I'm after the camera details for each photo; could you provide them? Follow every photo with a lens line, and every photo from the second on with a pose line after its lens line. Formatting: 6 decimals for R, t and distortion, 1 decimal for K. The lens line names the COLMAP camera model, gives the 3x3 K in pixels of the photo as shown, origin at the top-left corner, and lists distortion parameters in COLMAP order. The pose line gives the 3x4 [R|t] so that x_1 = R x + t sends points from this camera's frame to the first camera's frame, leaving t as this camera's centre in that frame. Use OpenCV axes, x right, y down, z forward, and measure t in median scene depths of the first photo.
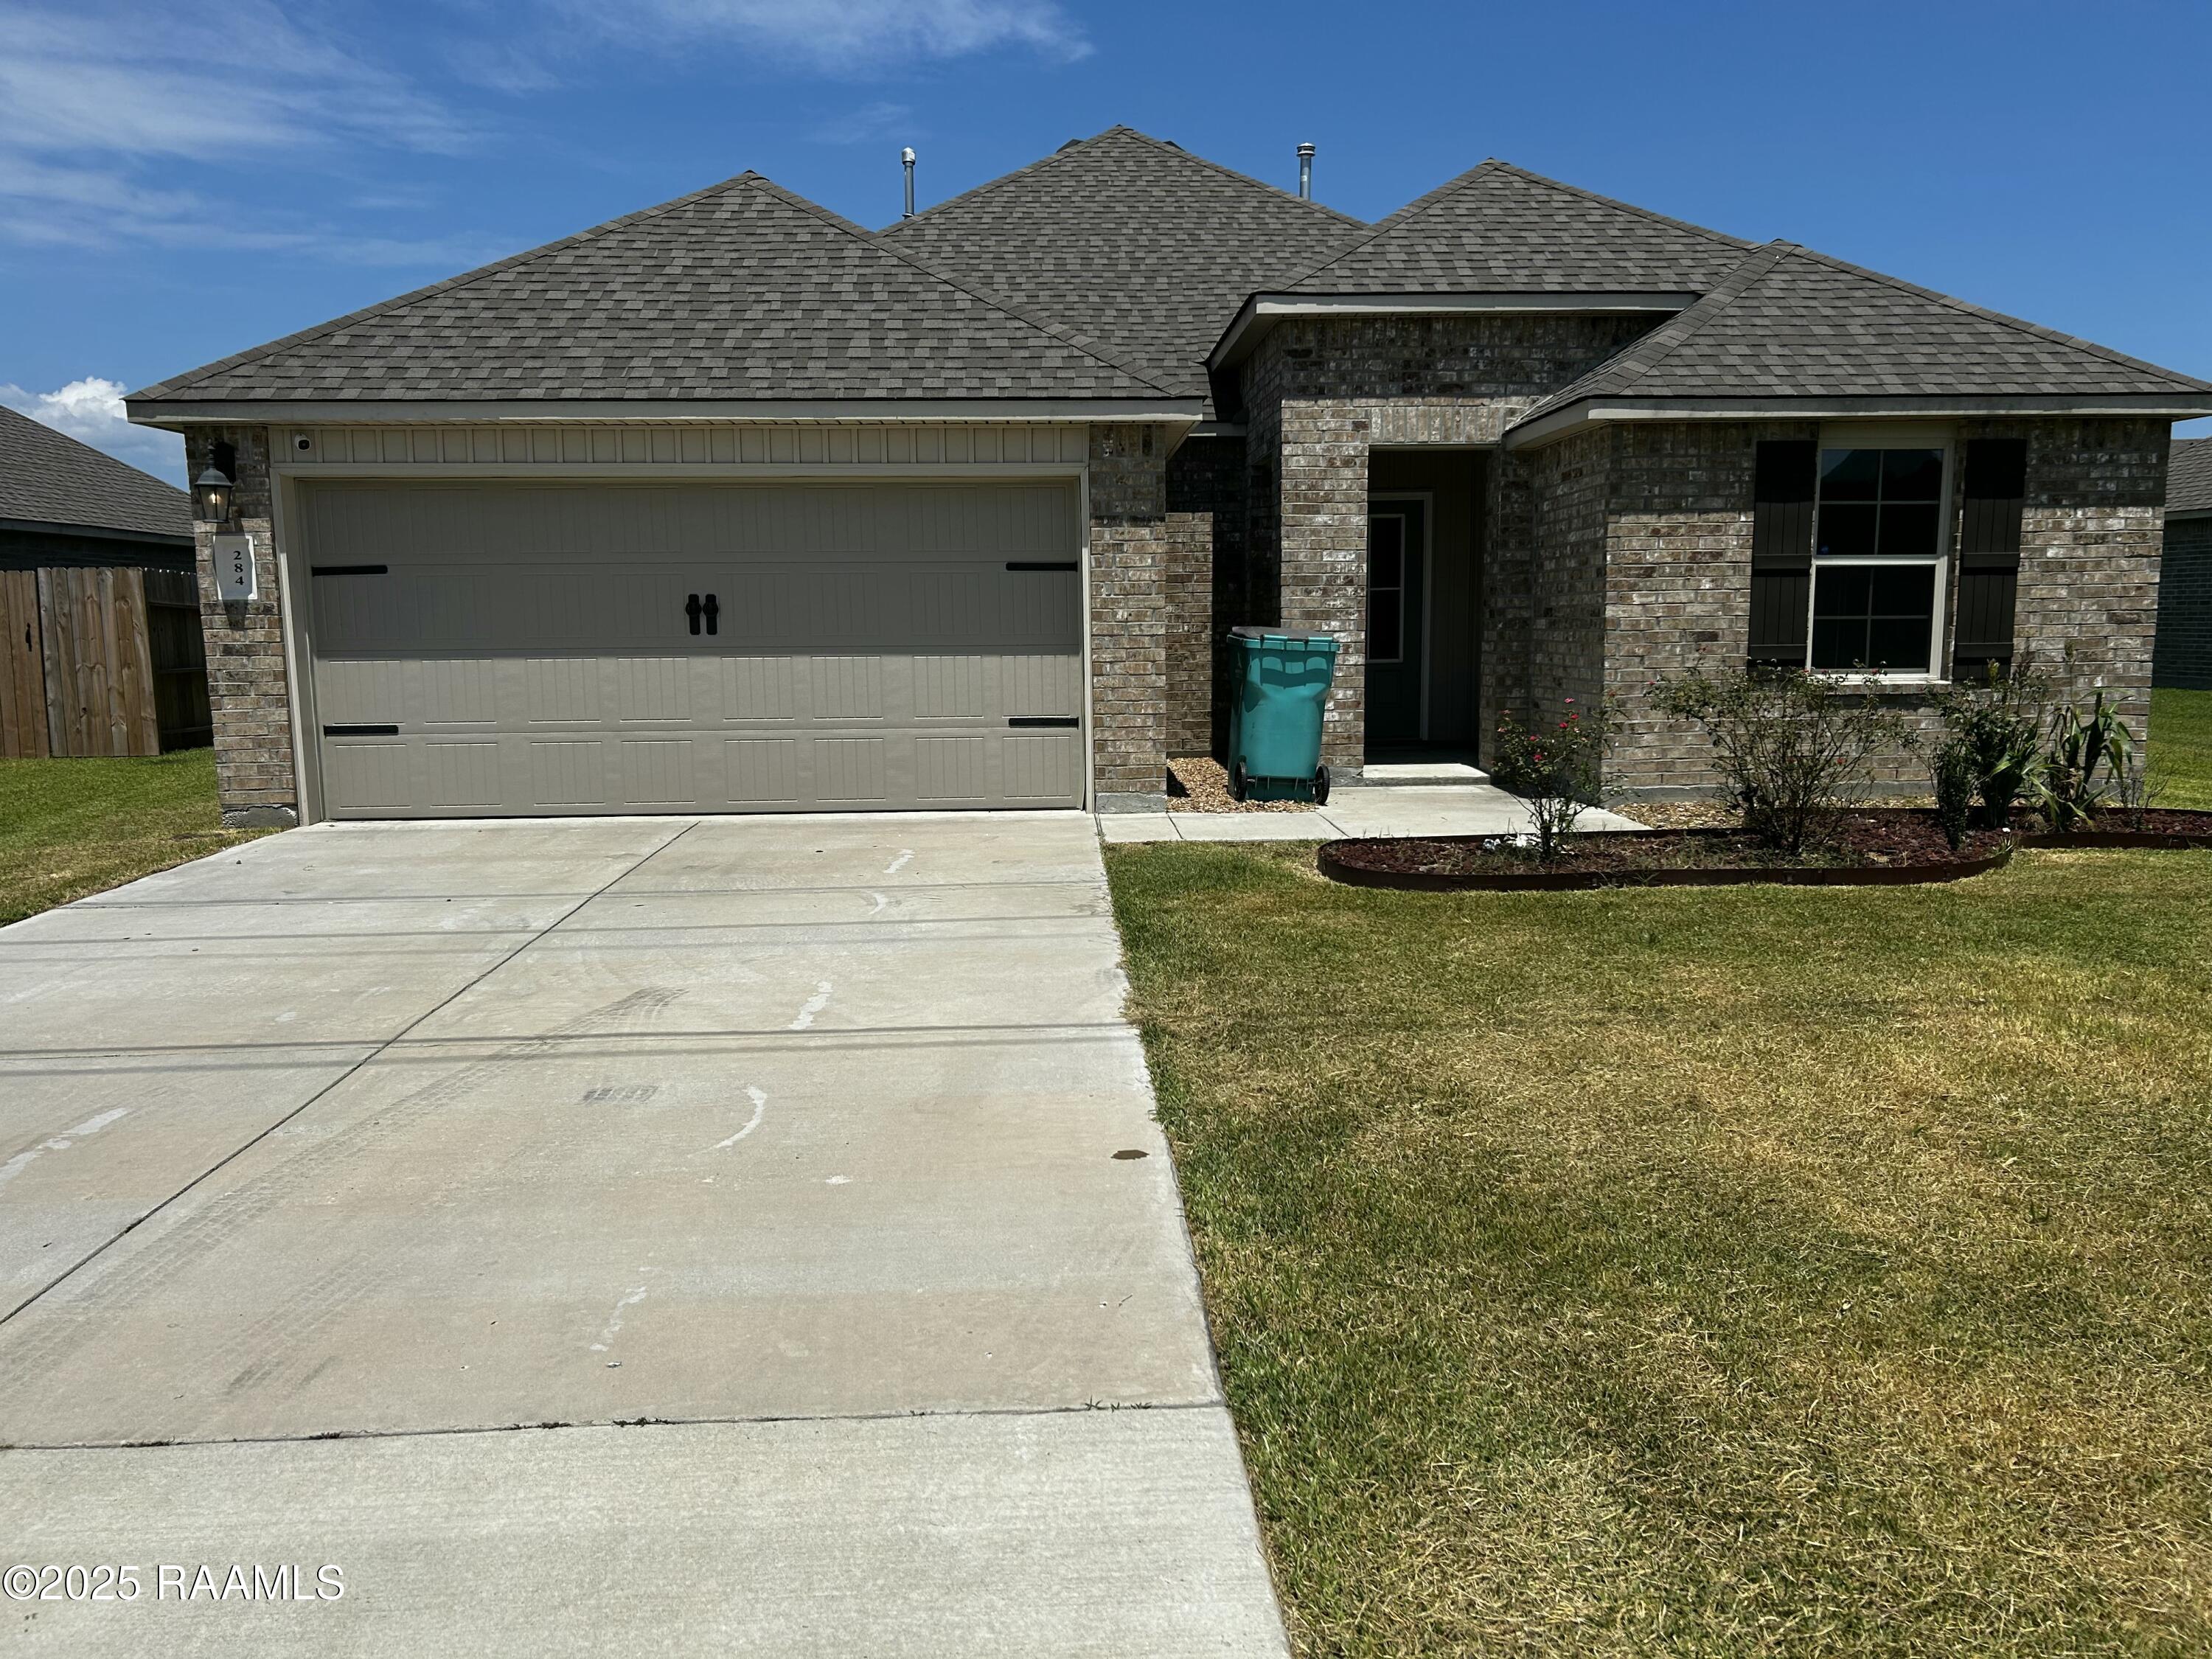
lens RADIAL K [[1700.0, 0, 1106.7], [0, 1700.0, 894.2], [0, 0, 1]] dist [0.102428, -0.137518]
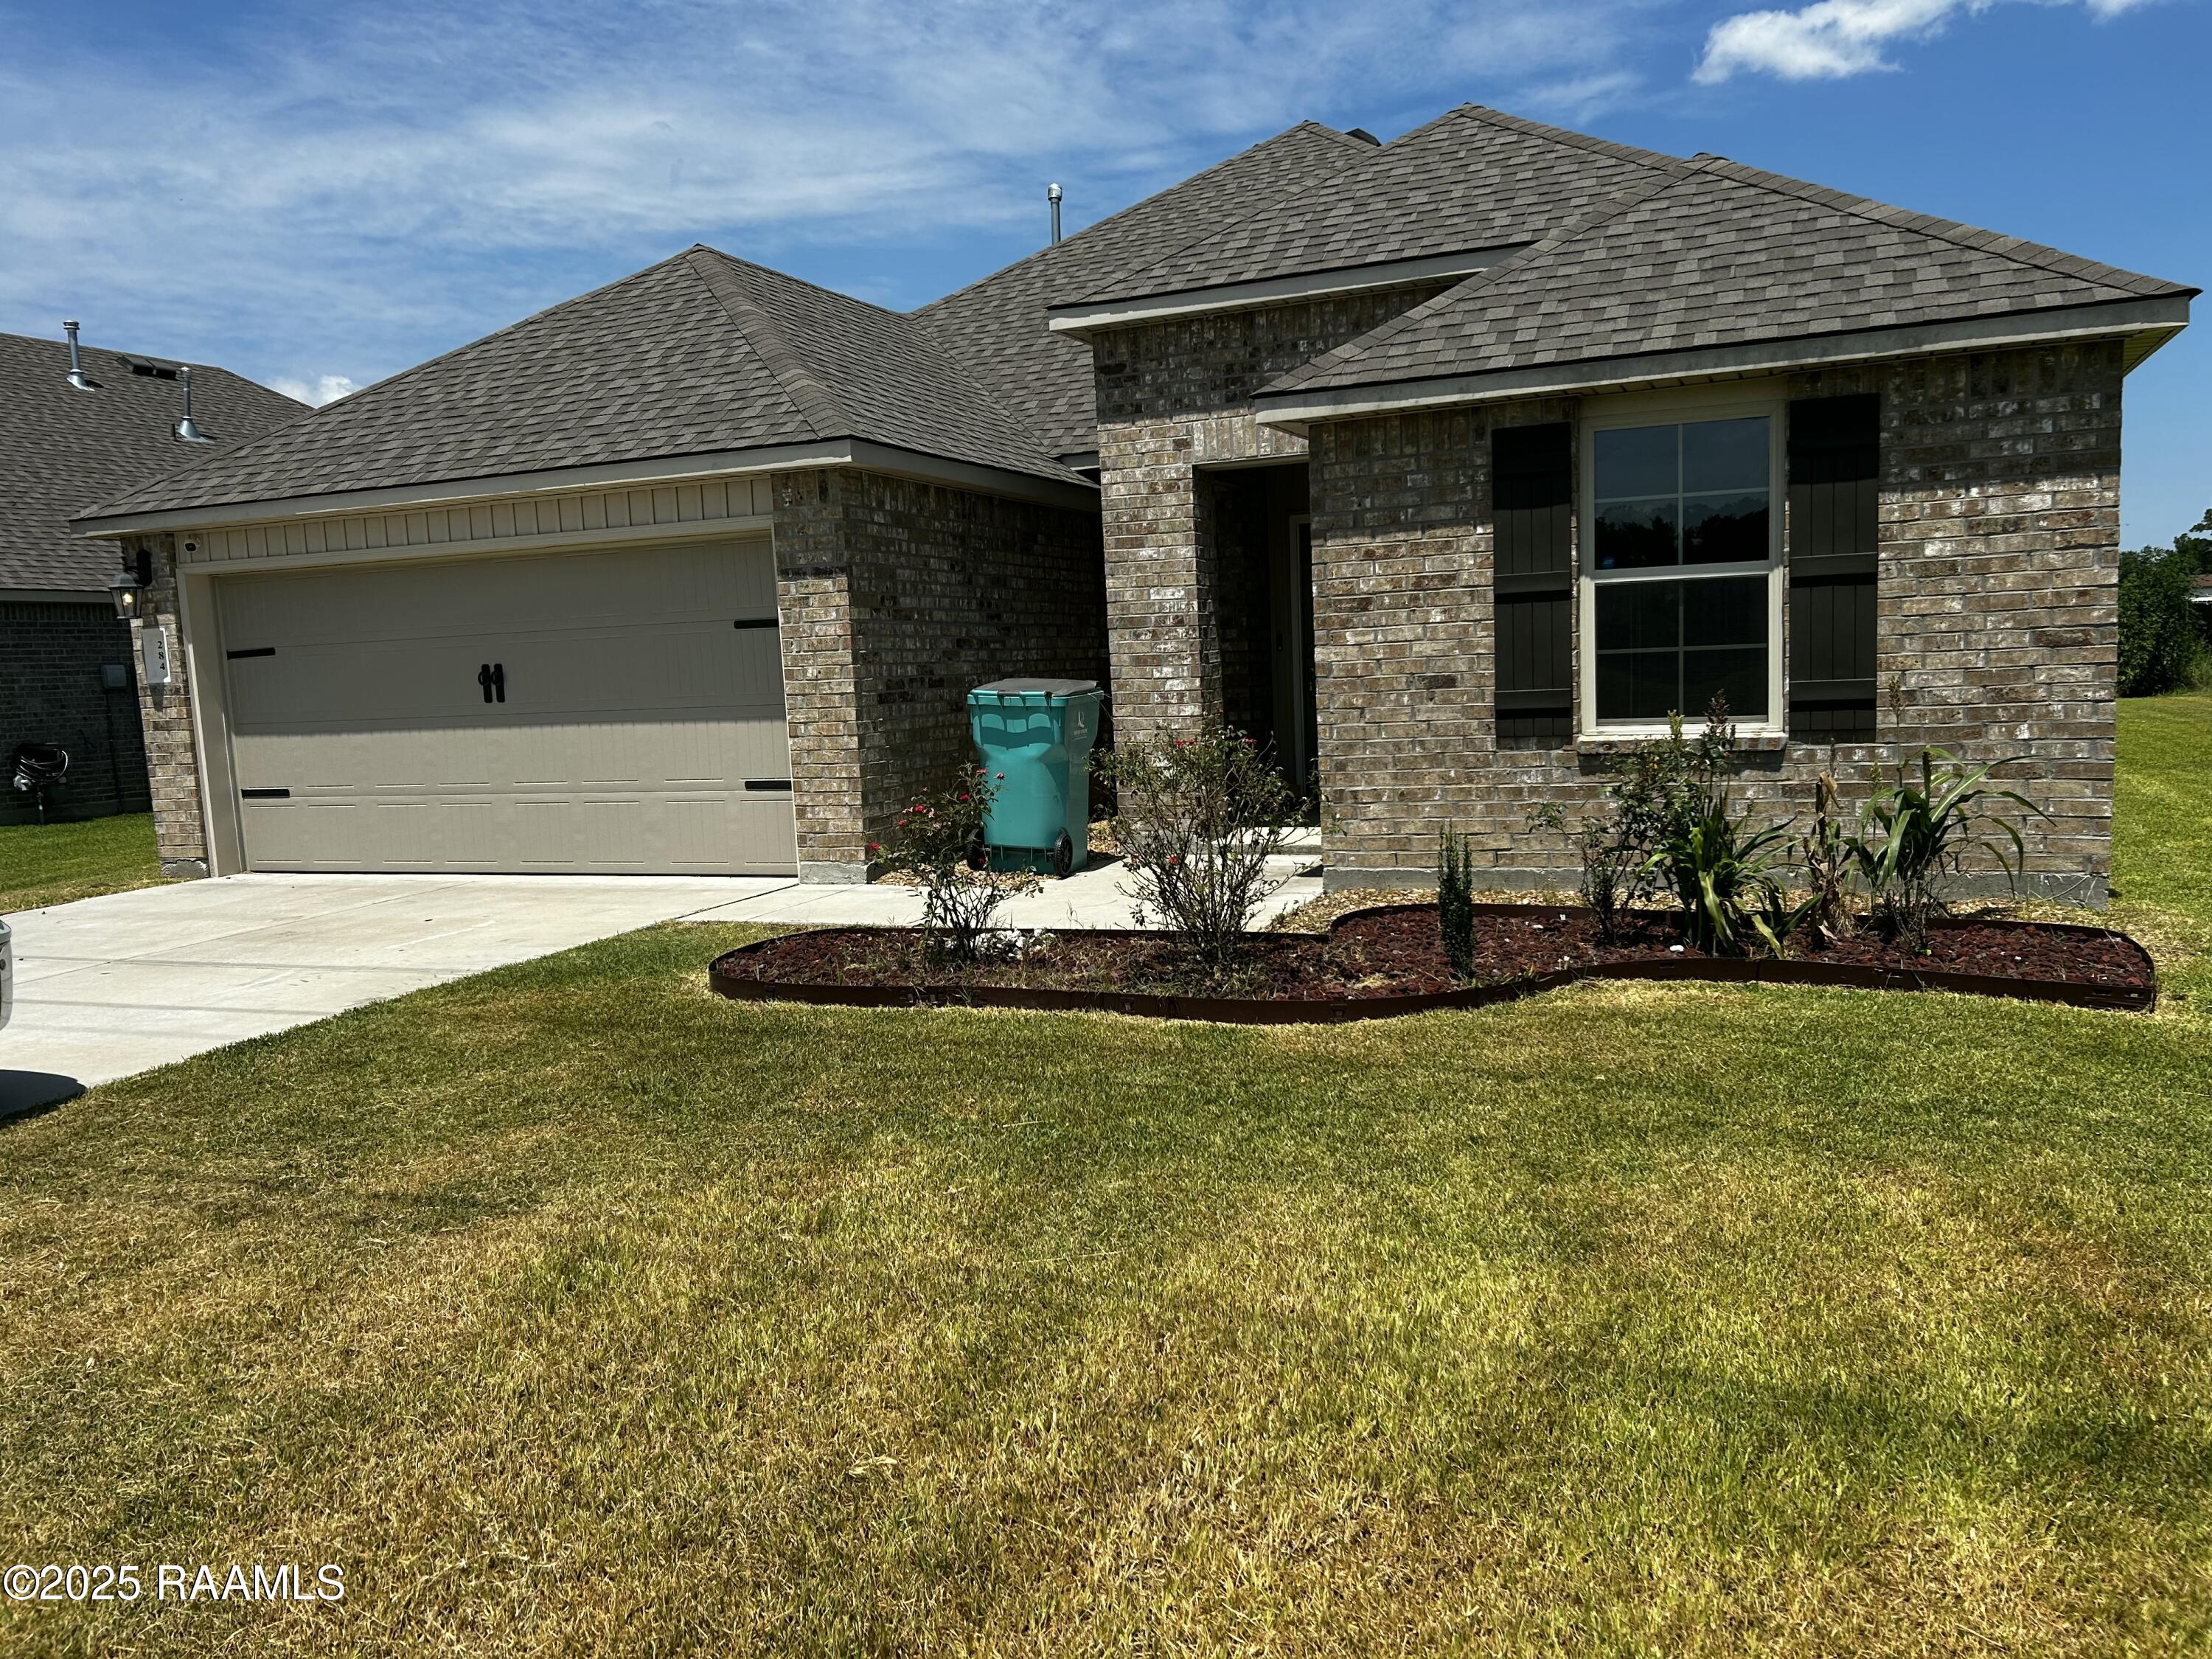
lens RADIAL K [[1674.9, 0, 1106.2], [0, 1674.9, 901.2], [0, 0, 1]] dist [0.108031, -0.162973]
pose [[0.898467, 0.031459, -0.437912, 0.552385], [-0.034086, 0.999417, 0.001863, -0.044758], [0.437715, 0.013253, 0.899016, 0.235520]]
